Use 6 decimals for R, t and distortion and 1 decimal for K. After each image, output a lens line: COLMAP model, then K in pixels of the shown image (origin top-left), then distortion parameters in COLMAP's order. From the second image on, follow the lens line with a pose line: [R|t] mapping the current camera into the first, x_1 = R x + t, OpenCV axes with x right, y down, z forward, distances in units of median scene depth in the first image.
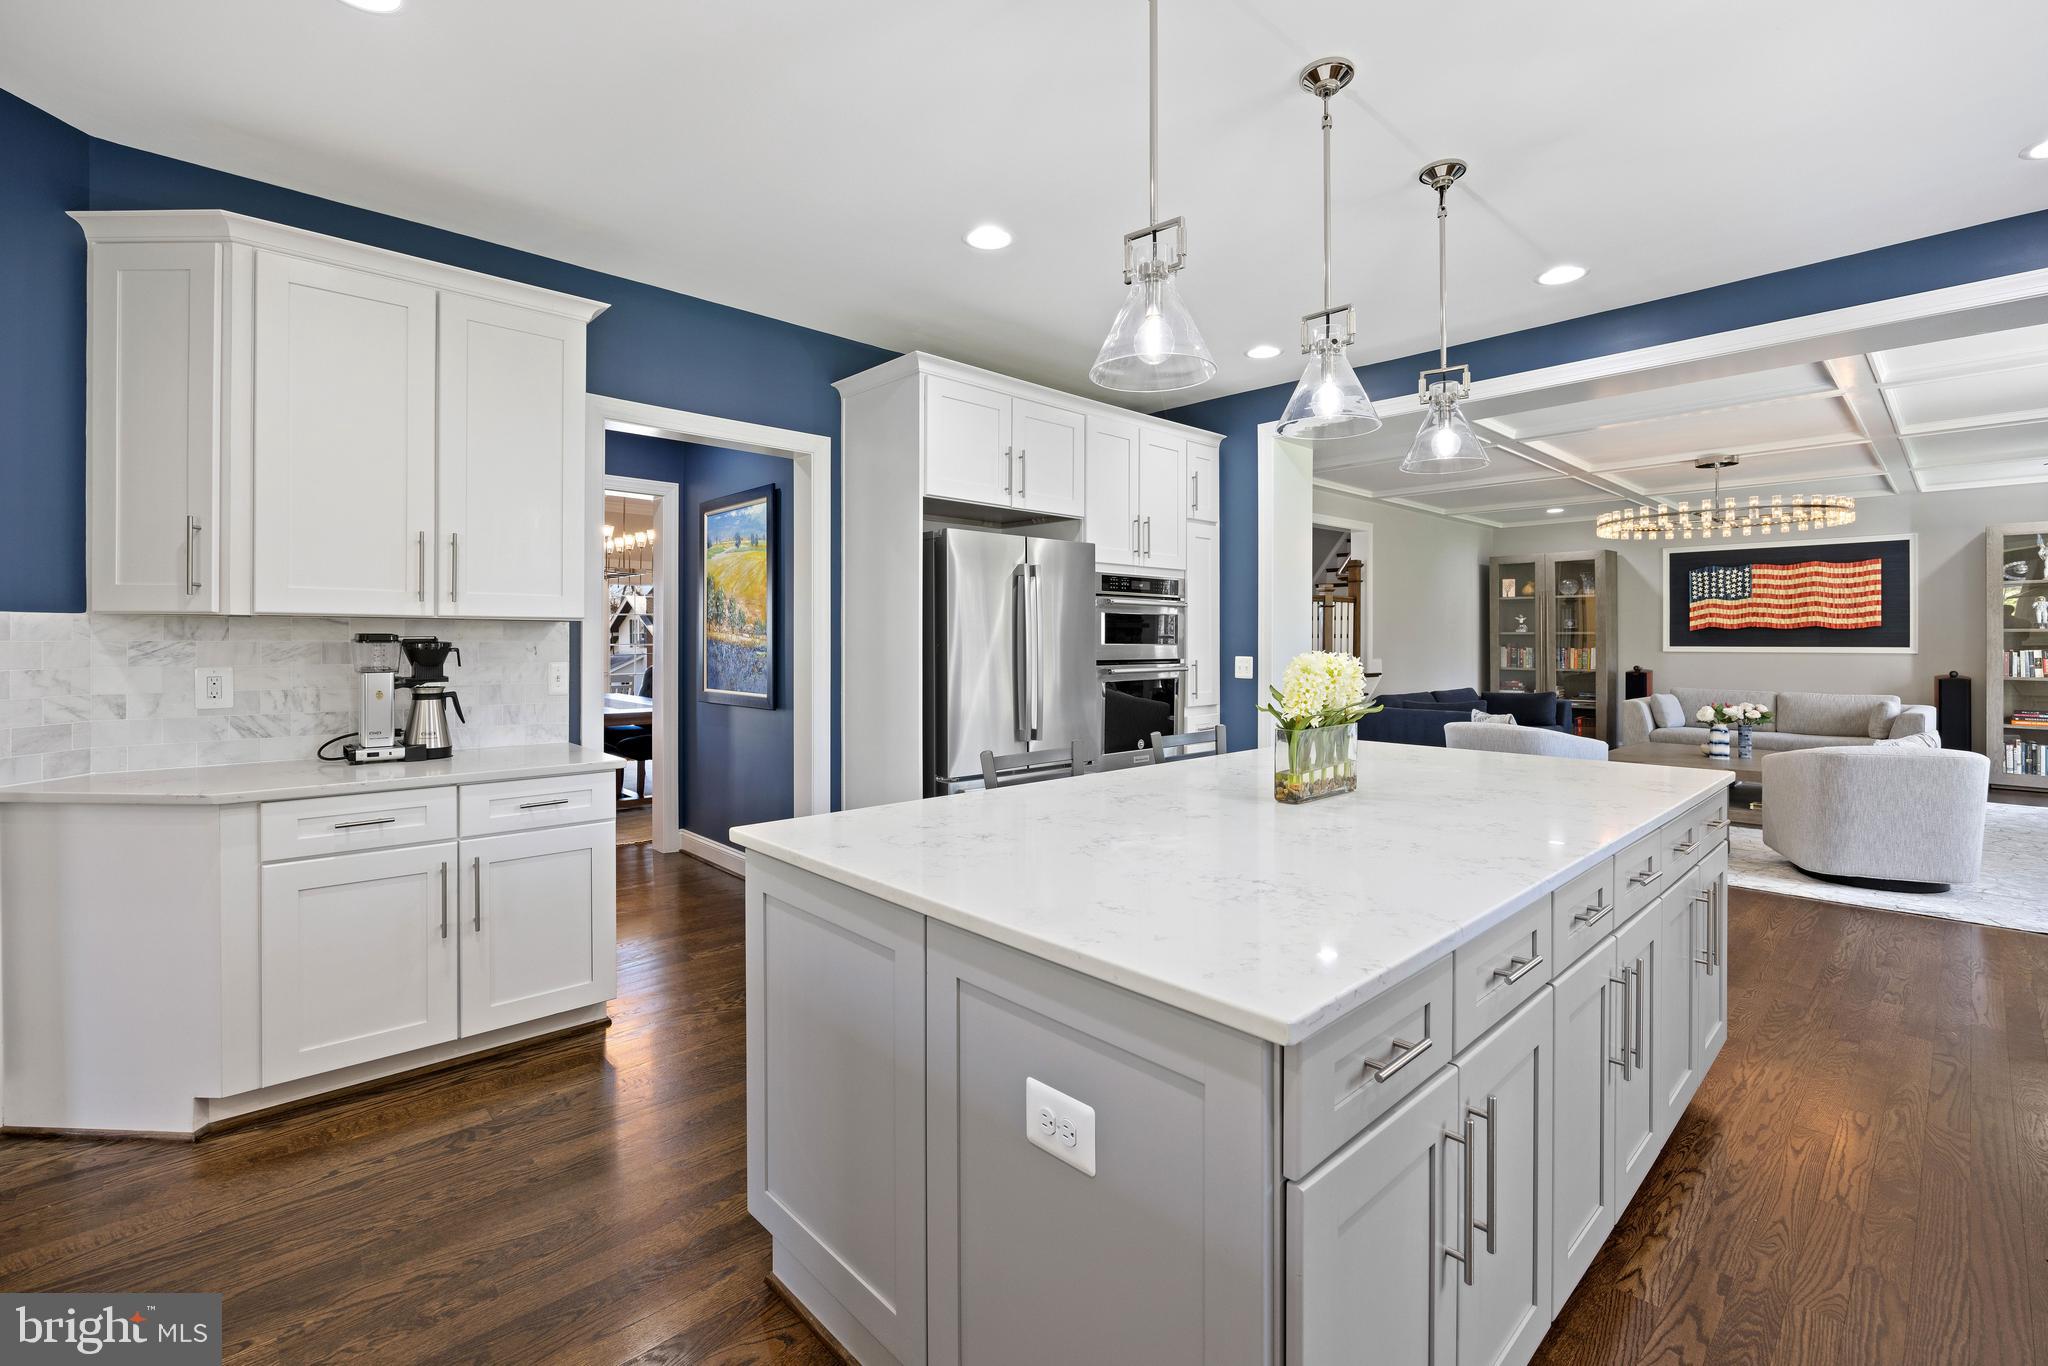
lens RADIAL K [[889.5, 0, 1022.0], [0, 889.5, 661.3], [0, 0, 1]] dist [-0.004684, -0.000179]
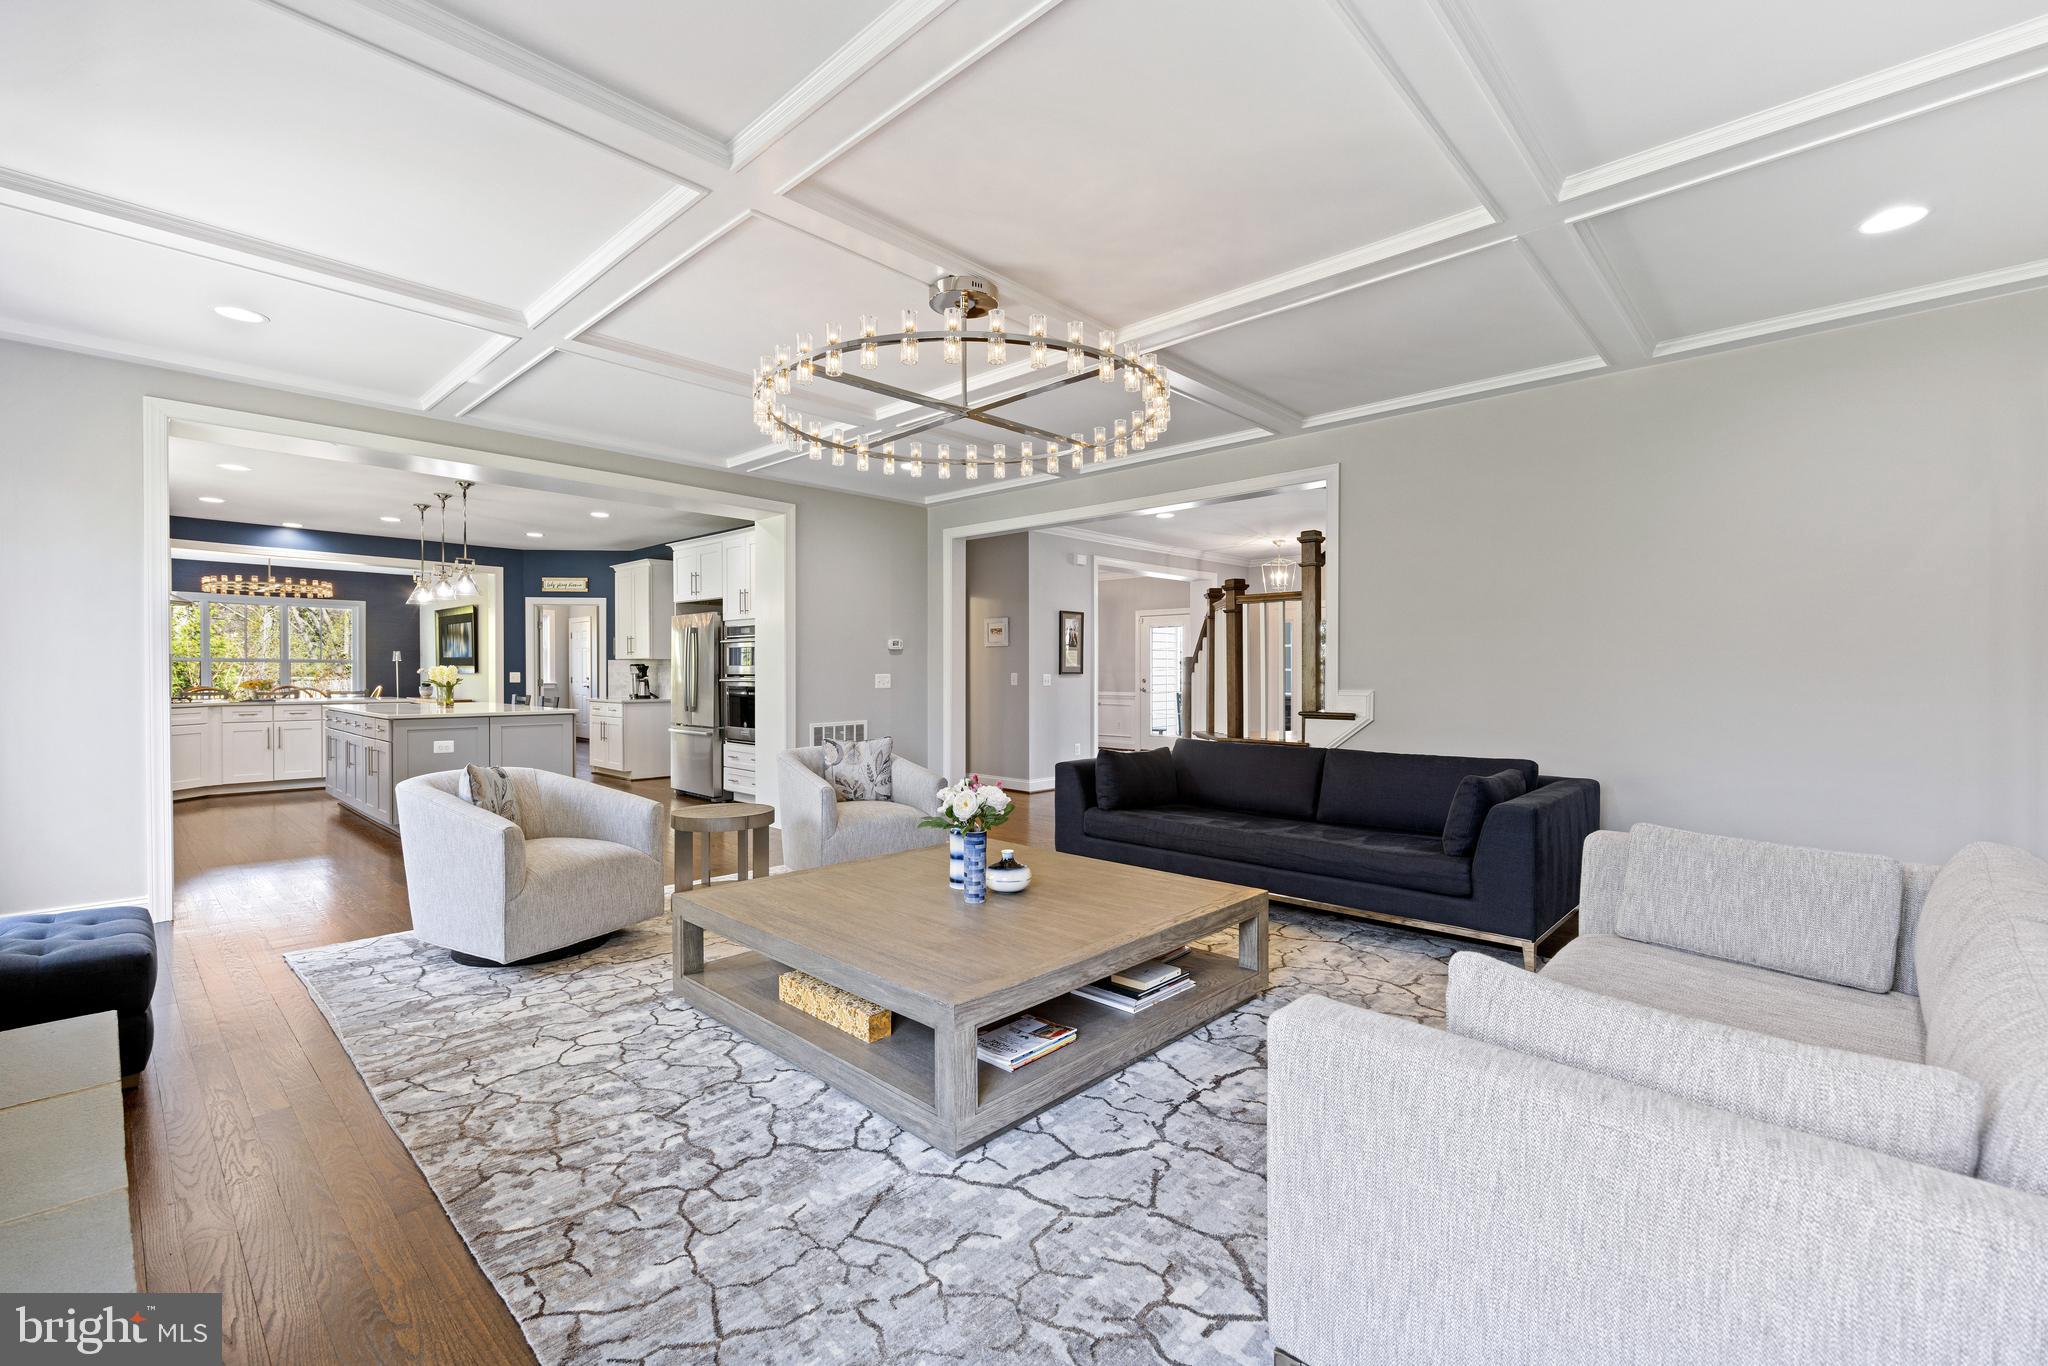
lens RADIAL K [[889.5, 0, 1024.1], [0, 889.5, 669.9], [0, 0, 1]] dist [-0.004684, -0.000179]
pose [[0.065488, 0.010499, -0.997798, 0.386585], [-0.003591, 0.999941, 0.010286, -0.006135], [0.997847, 0.002909, 0.065522, 0.299250]]
